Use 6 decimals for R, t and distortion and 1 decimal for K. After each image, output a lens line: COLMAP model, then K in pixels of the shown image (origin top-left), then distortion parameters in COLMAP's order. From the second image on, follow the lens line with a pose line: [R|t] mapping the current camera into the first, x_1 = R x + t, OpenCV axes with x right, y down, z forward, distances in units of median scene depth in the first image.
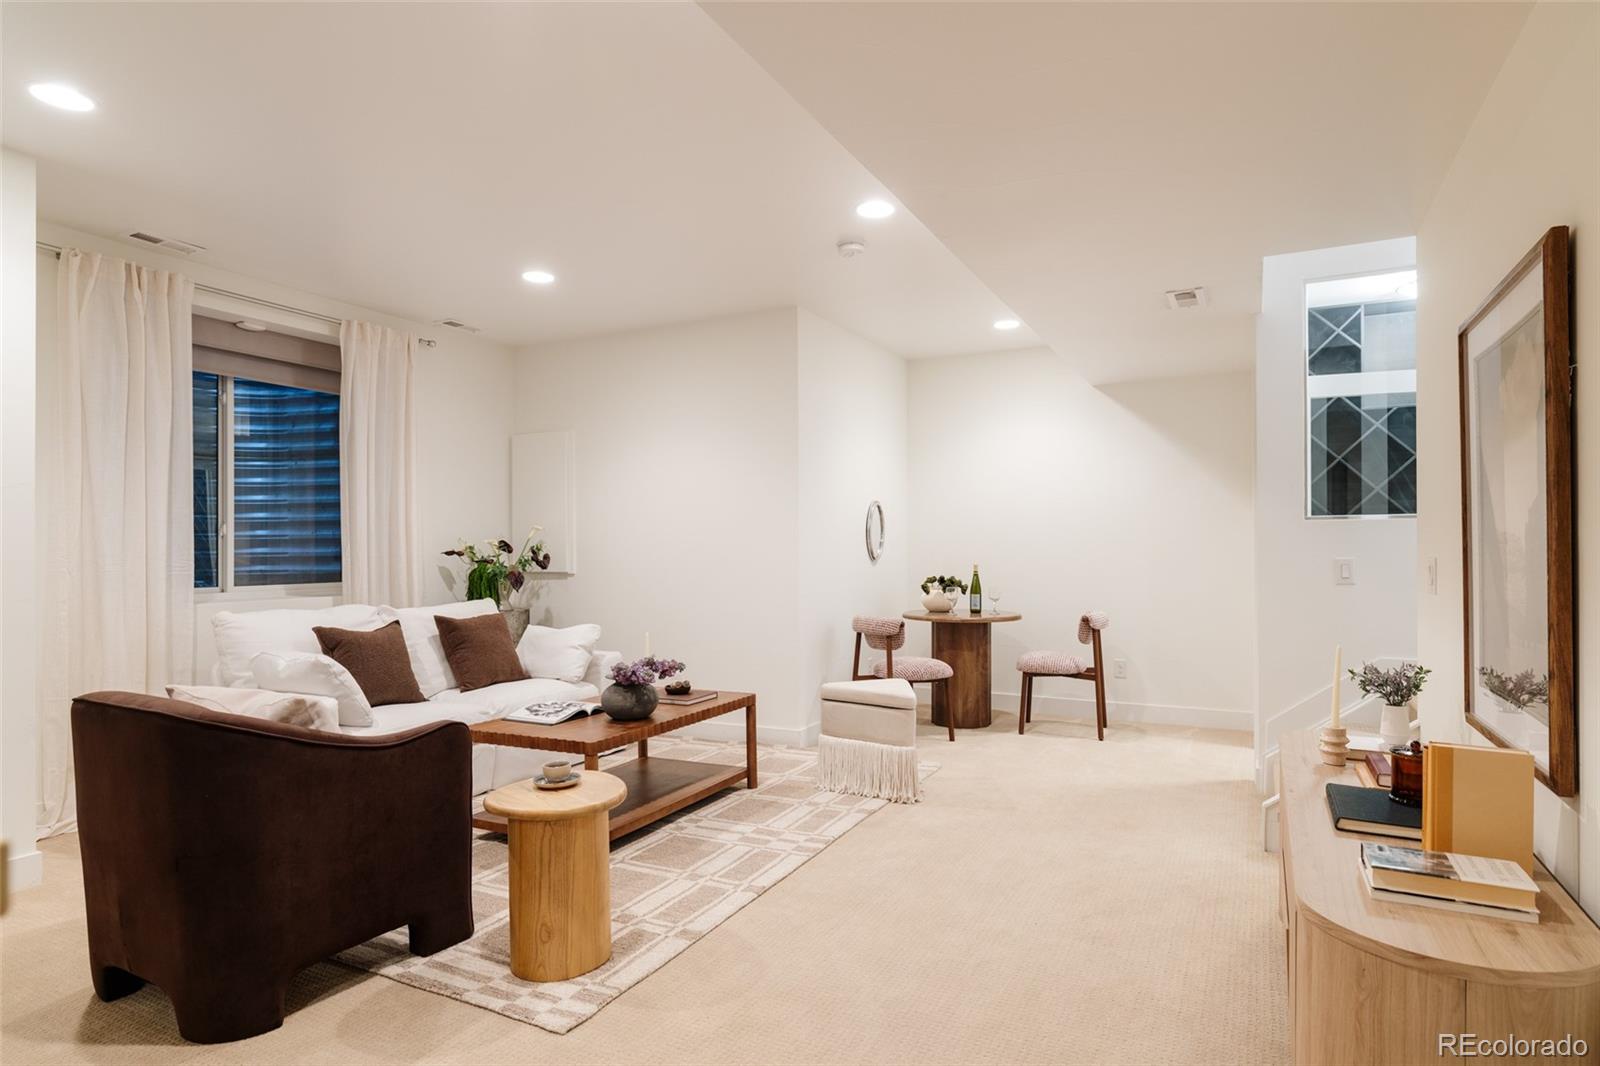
lens RADIAL K [[865.8, 0, 801.5], [0, 865.8, 541.2], [0, 0, 1]] dist [0.000800, 0.000152]
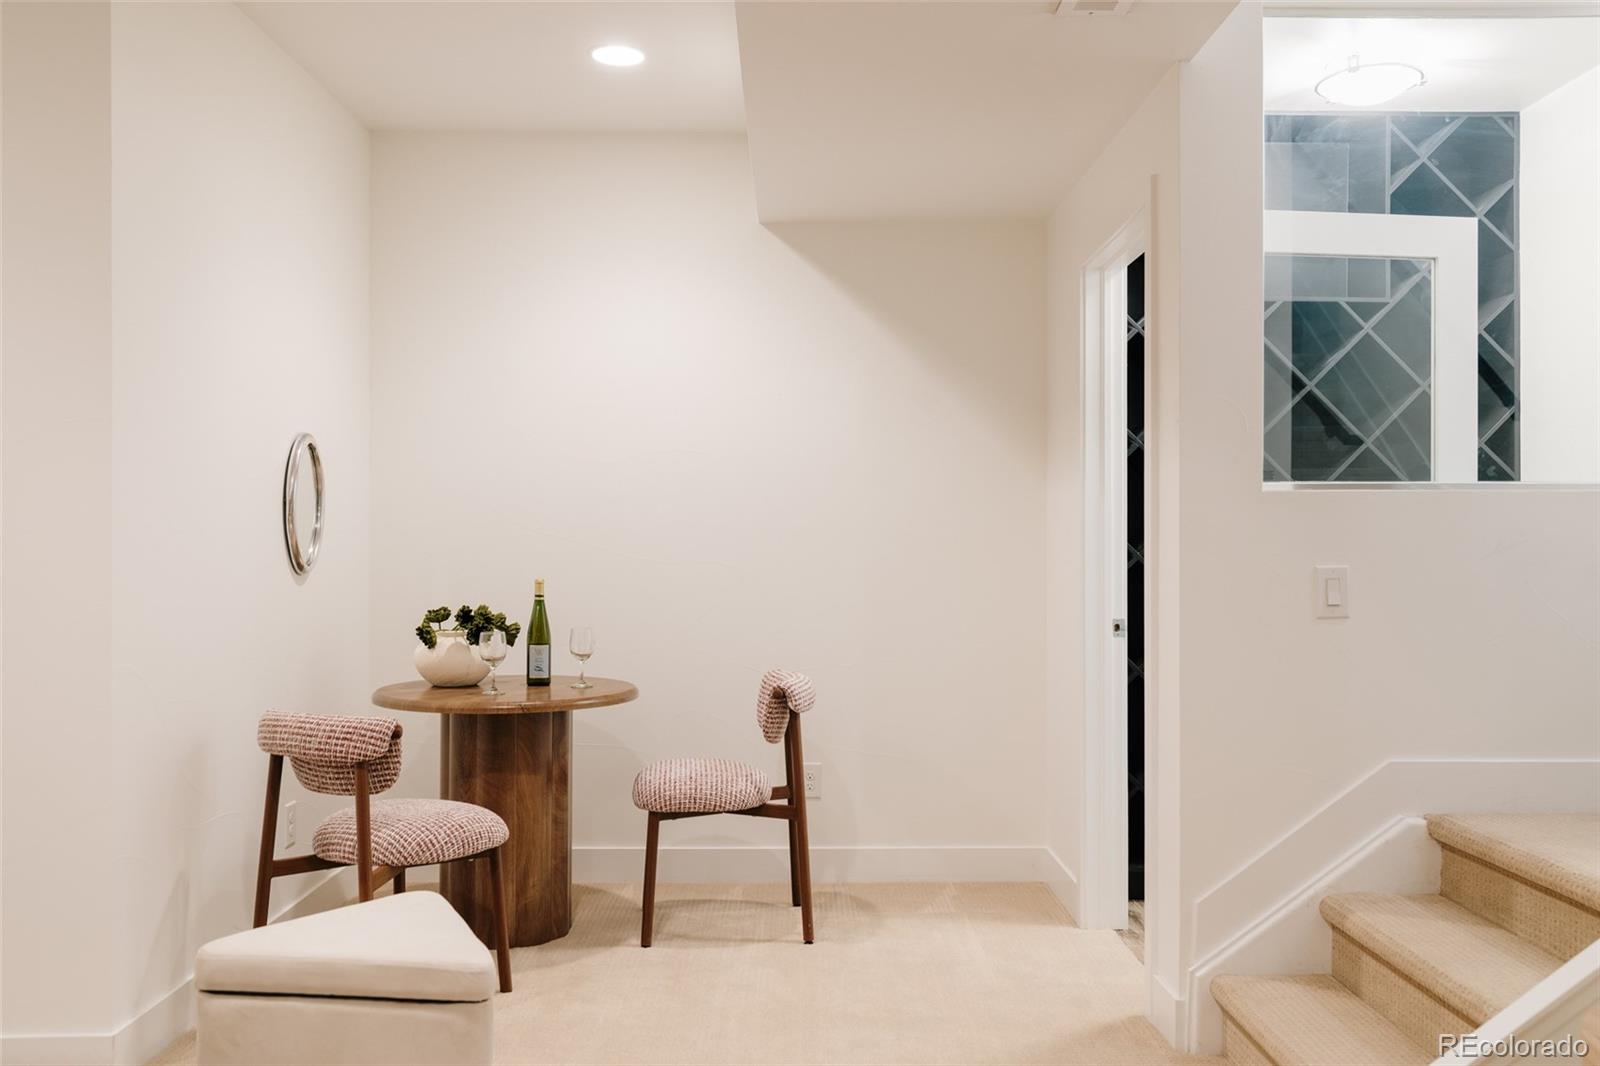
lens RADIAL K [[1306.3, 0, 805.5], [0, 1306.3, 527.4], [0, 0, 1]] dist [0.012596, 0.007845]
pose [[0.864292, 0.011712, 0.502854, -0.027430], [-0.014687, 0.999890, 0.001954, -0.004917], [-0.502775, -0.009074, 0.864369, 0.339922]]
